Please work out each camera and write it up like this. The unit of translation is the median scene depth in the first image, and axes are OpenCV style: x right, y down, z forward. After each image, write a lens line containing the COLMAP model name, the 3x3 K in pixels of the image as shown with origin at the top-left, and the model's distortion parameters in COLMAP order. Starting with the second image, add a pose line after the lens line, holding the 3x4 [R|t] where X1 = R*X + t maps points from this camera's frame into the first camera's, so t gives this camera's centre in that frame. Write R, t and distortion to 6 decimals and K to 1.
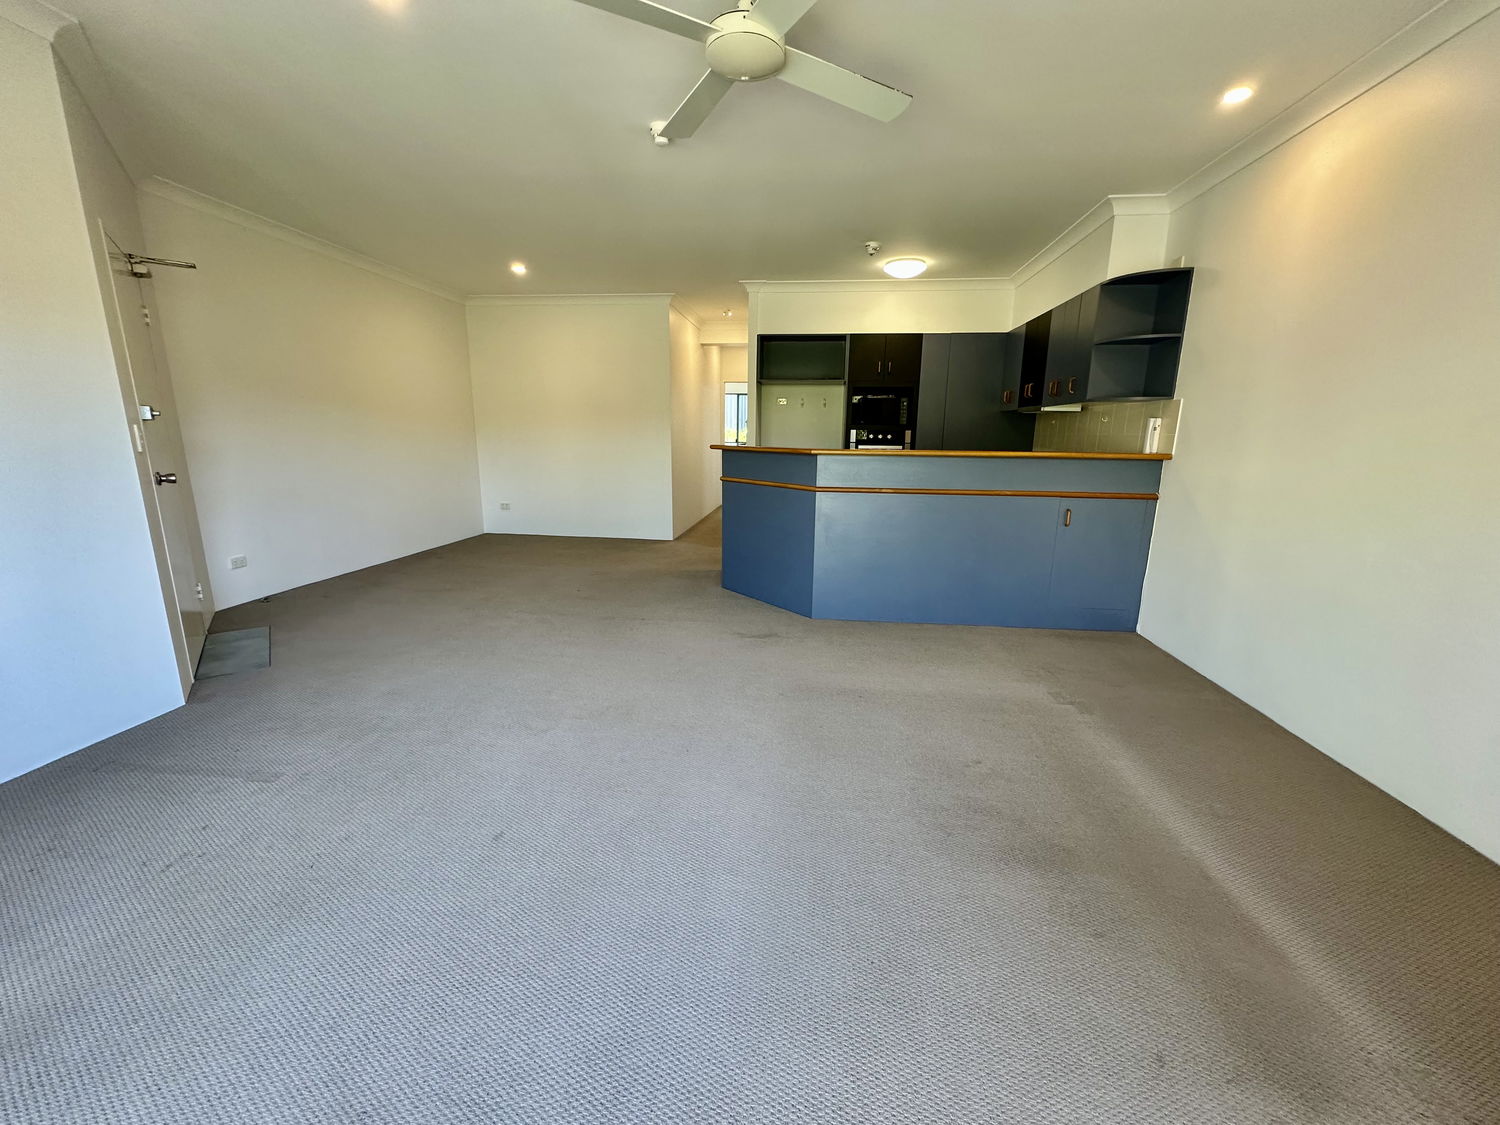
lens RADIAL K [[599.3, 0, 749.9], [0, 599.3, 561.8], [0, 0, 1]] dist [-0.004473, -0.000638]
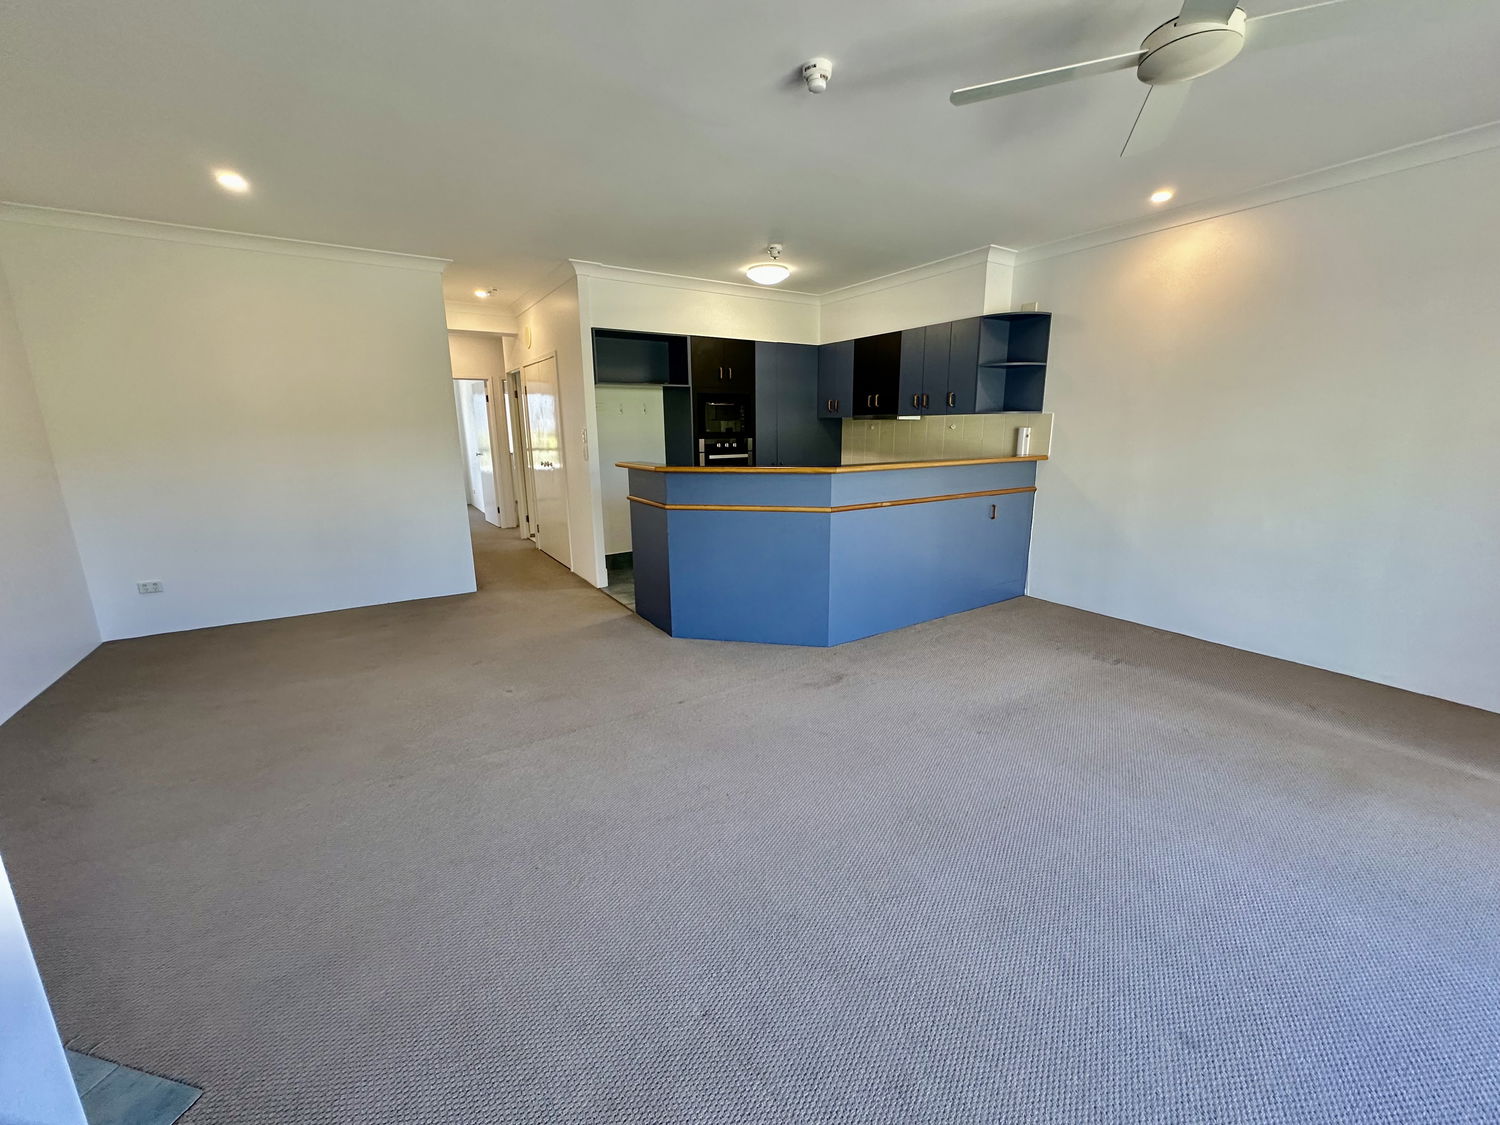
lens RADIAL K [[599.3, 0, 748.5], [0, 599.3, 564.6], [0, 0, 1]] dist [-0.004473, -0.000638]
pose [[0.771606, -0.160747, 0.615455, -0.497379], [0.152823, 0.986051, 0.065944, -0.103024], [-0.617470, 0.043173, 0.785409, 0.304642]]
